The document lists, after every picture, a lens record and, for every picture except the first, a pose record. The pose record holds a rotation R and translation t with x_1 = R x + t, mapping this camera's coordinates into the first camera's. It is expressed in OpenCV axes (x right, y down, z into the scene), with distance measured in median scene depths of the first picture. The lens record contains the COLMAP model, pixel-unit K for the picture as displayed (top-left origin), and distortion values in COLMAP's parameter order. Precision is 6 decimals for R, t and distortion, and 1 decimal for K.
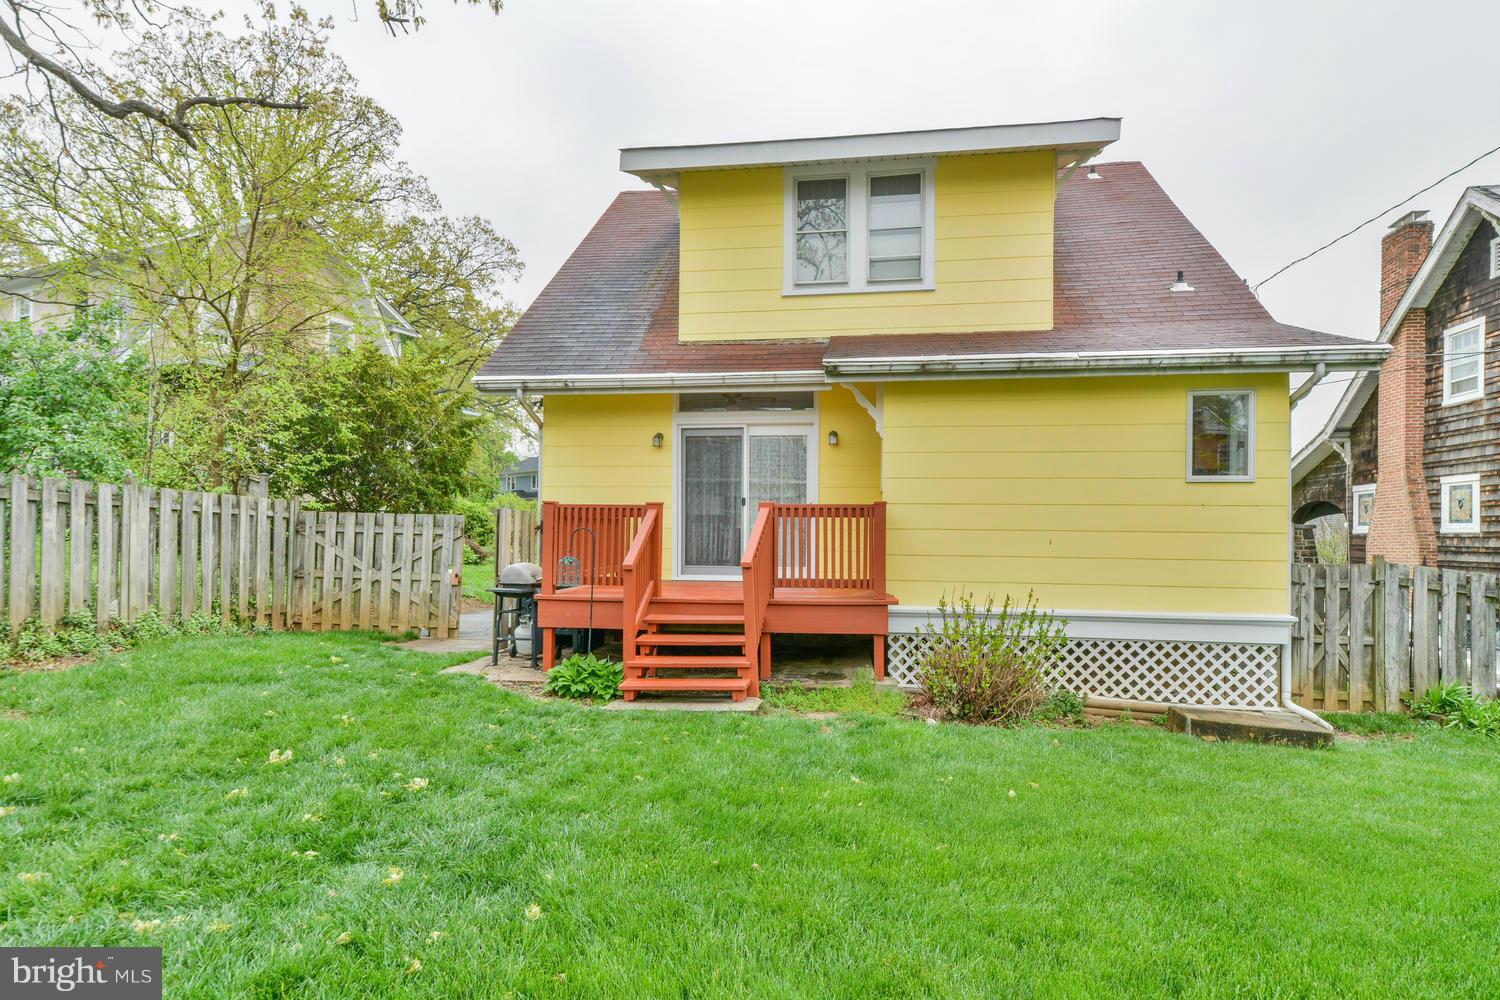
lens RADIAL K [[823.8, 0, 750.3], [0, 823.8, 529.4], [0, 0, 1]] dist [0.029114, -0.000582]
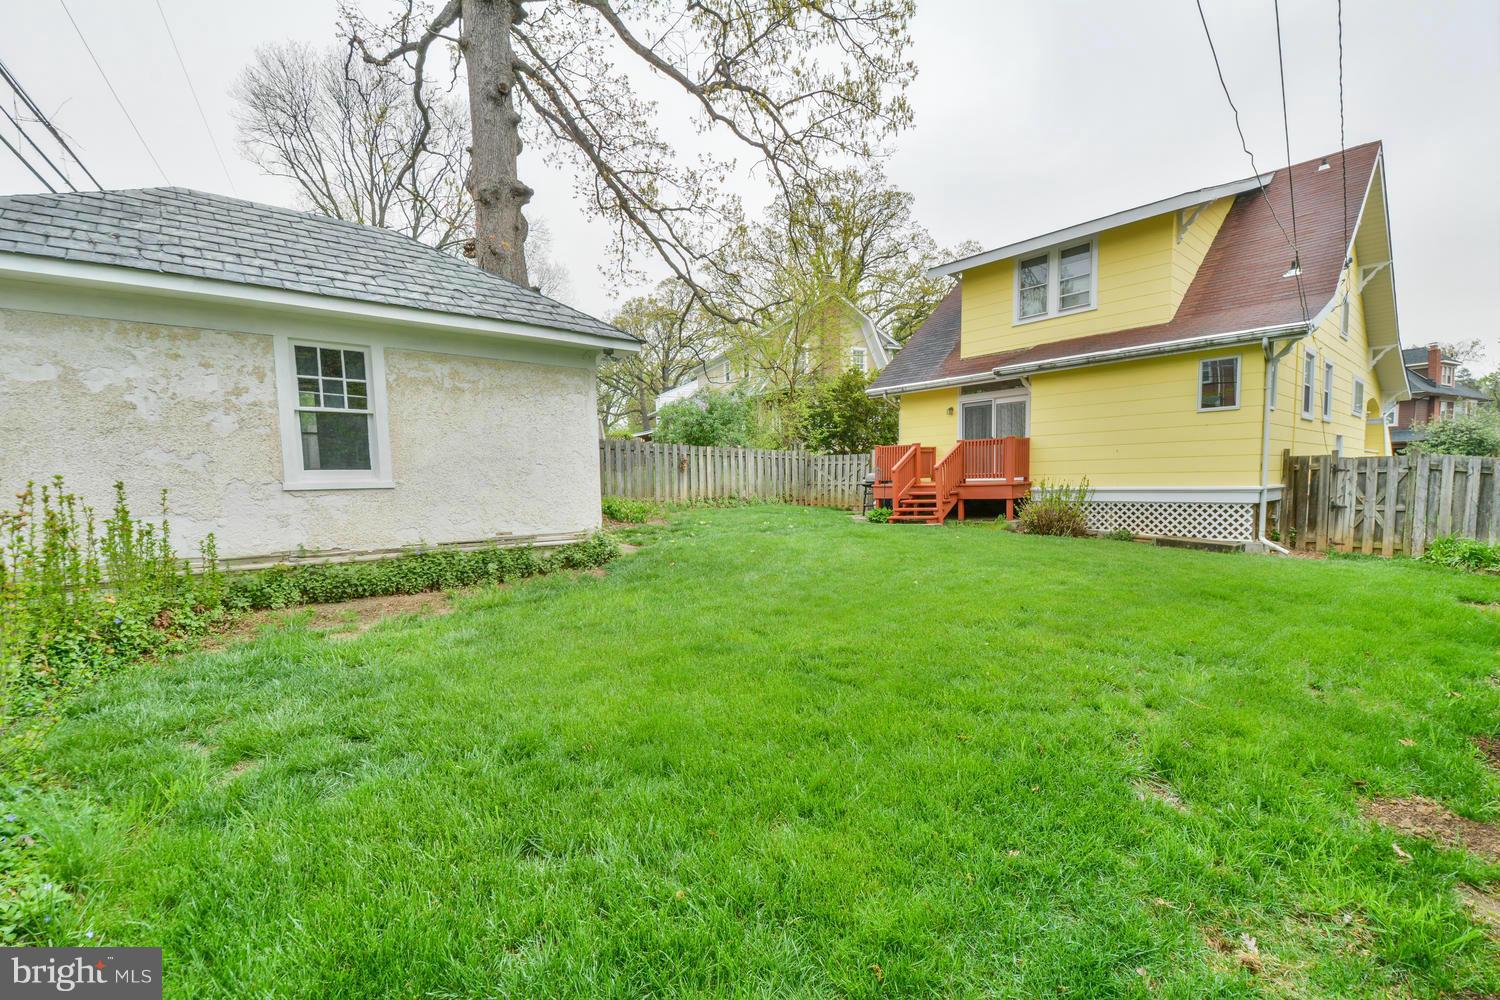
lens RADIAL K [[650.7, 0, 748.1], [0, 650.7, 527.9], [0, 0, 1]] dist [0.013442, -0.019618]
pose [[0.760915, 0.021616, -0.648491, 0.603694], [0.034859, 0.996640, 0.074122, 0.044362], [0.647914, -0.079006, 0.757605, -0.589561]]
